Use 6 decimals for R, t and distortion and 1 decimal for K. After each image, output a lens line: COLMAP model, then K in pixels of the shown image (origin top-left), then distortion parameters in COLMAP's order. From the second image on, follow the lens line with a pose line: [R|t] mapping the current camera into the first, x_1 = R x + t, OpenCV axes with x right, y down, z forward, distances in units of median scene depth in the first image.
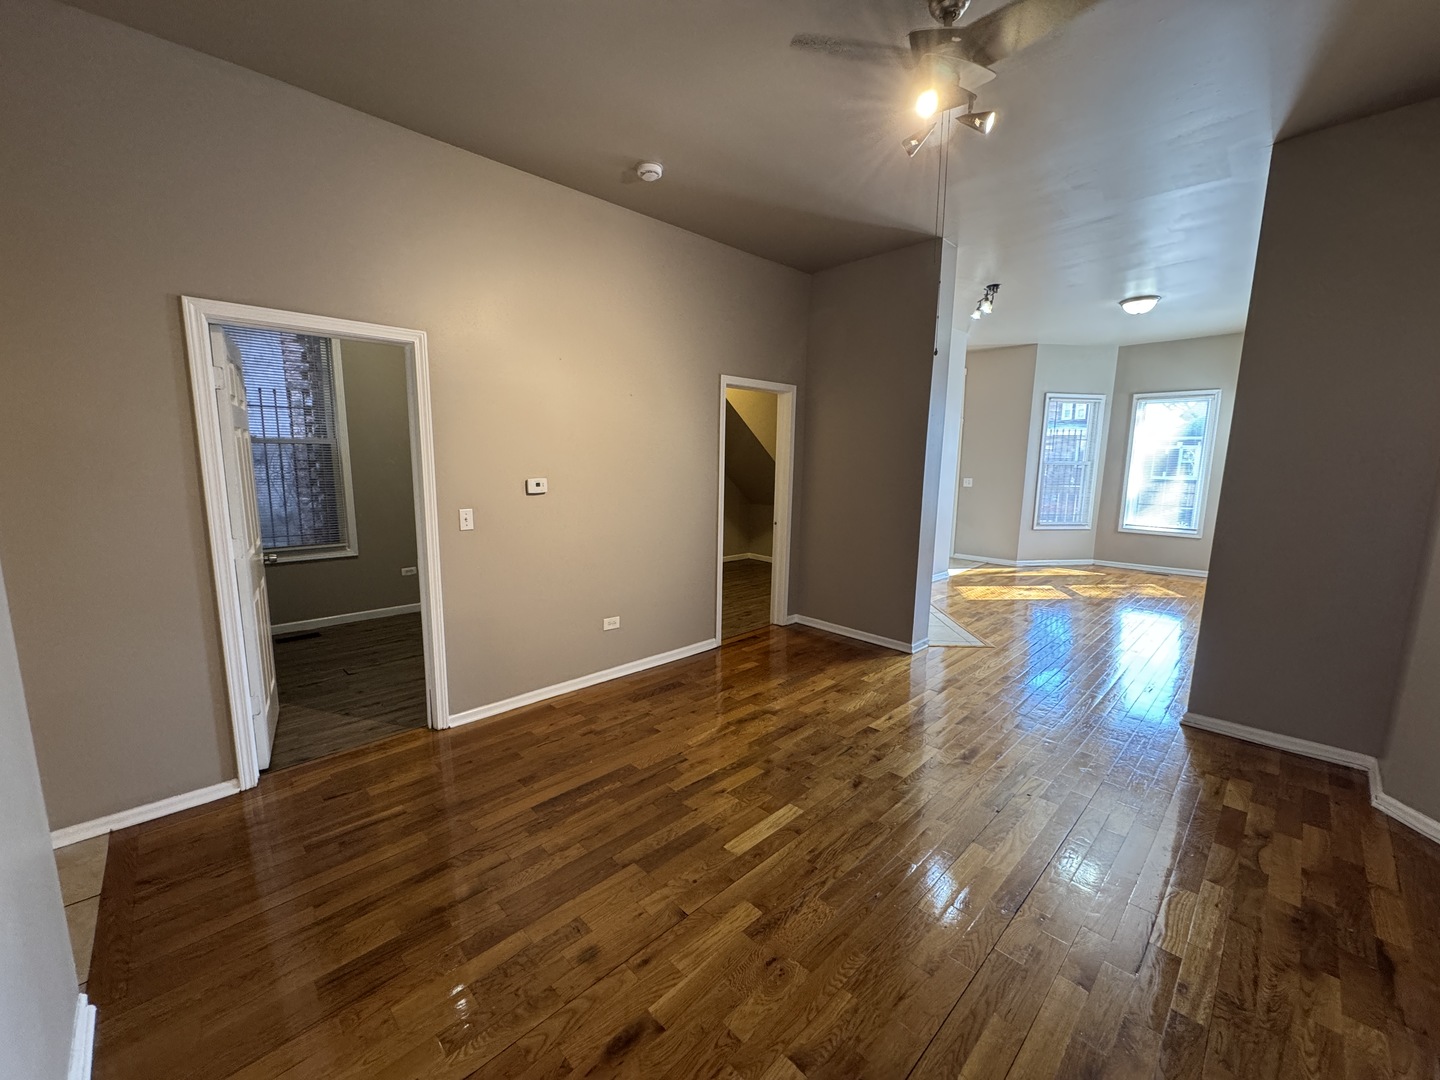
lens RADIAL K [[570.6, 0, 721.5], [0, 570.6, 538.5], [0, 0, 1]] dist [-0.005832, 0.000304]
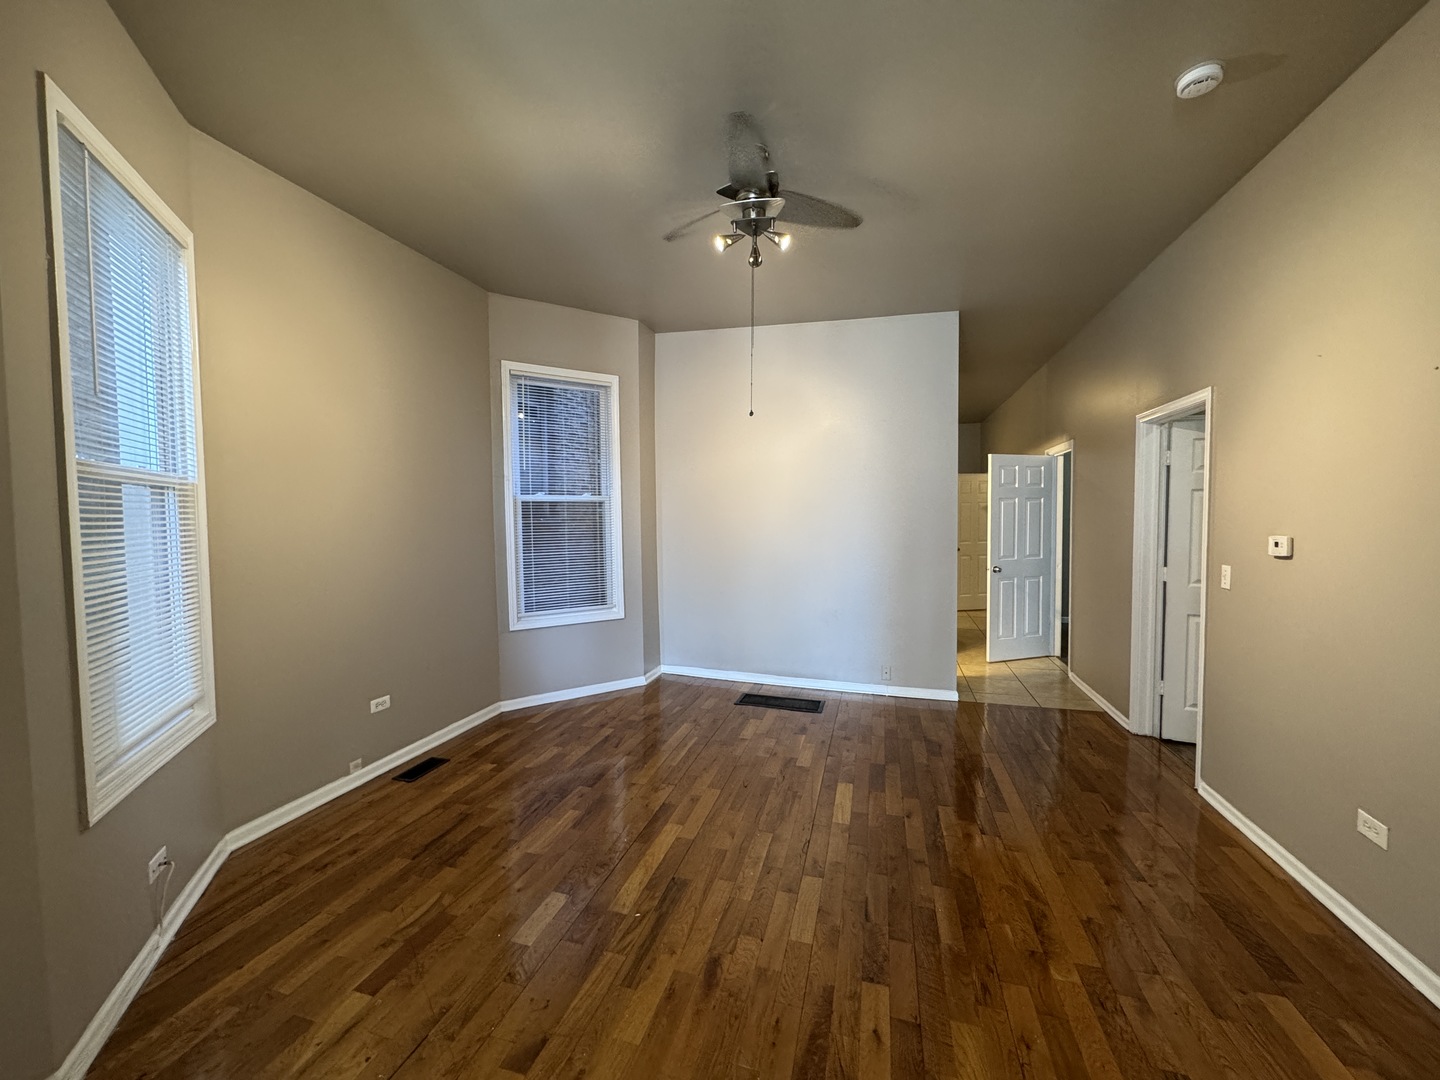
lens RADIAL K [[570.6, 0, 721.3], [0, 570.6, 533.0], [0, 0, 1]] dist [-0.005832, 0.000304]
pose [[-0.865086, 0.006730, -0.501579, 0.441749], [-0.078210, 0.985872, 0.148119, -0.109990], [0.495489, 0.167364, -0.852338, 0.872403]]
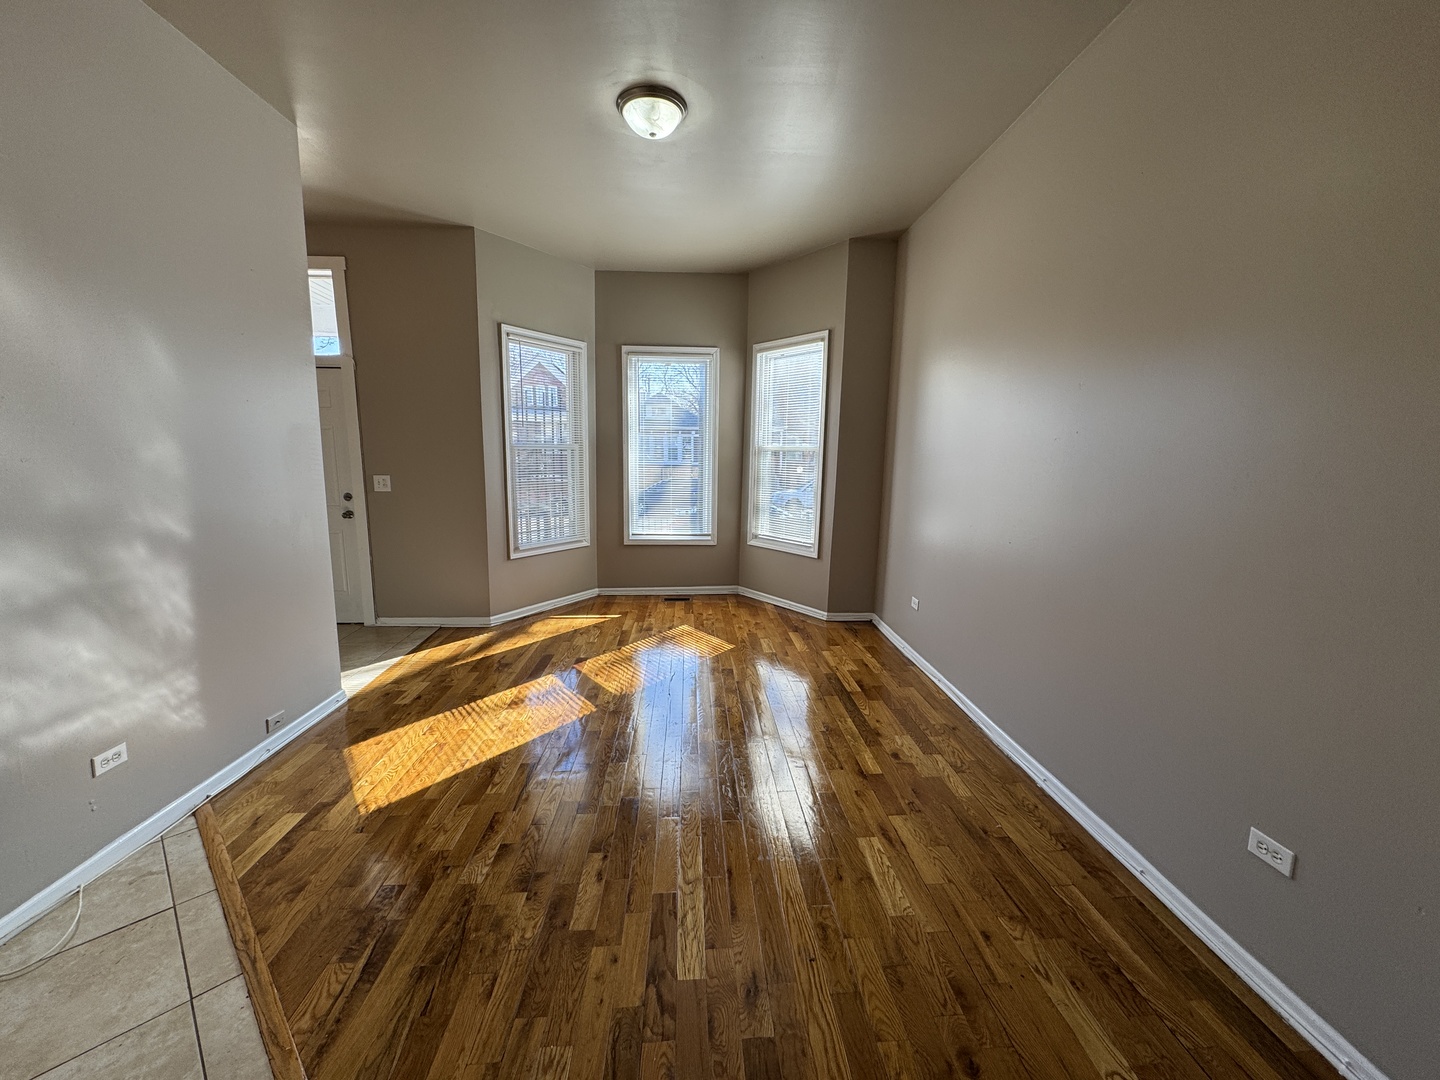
lens RADIAL K [[570.6, 0, 722.2], [0, 570.6, 545.1], [0, 0, 1]] dist [-0.005832, 0.000304]
pose [[0.655124, -0.124294, 0.745228, 0.424781], [0.100144, 0.991957, 0.077409, -0.090653], [-0.748855, 0.023917, 0.662302, 0.744727]]
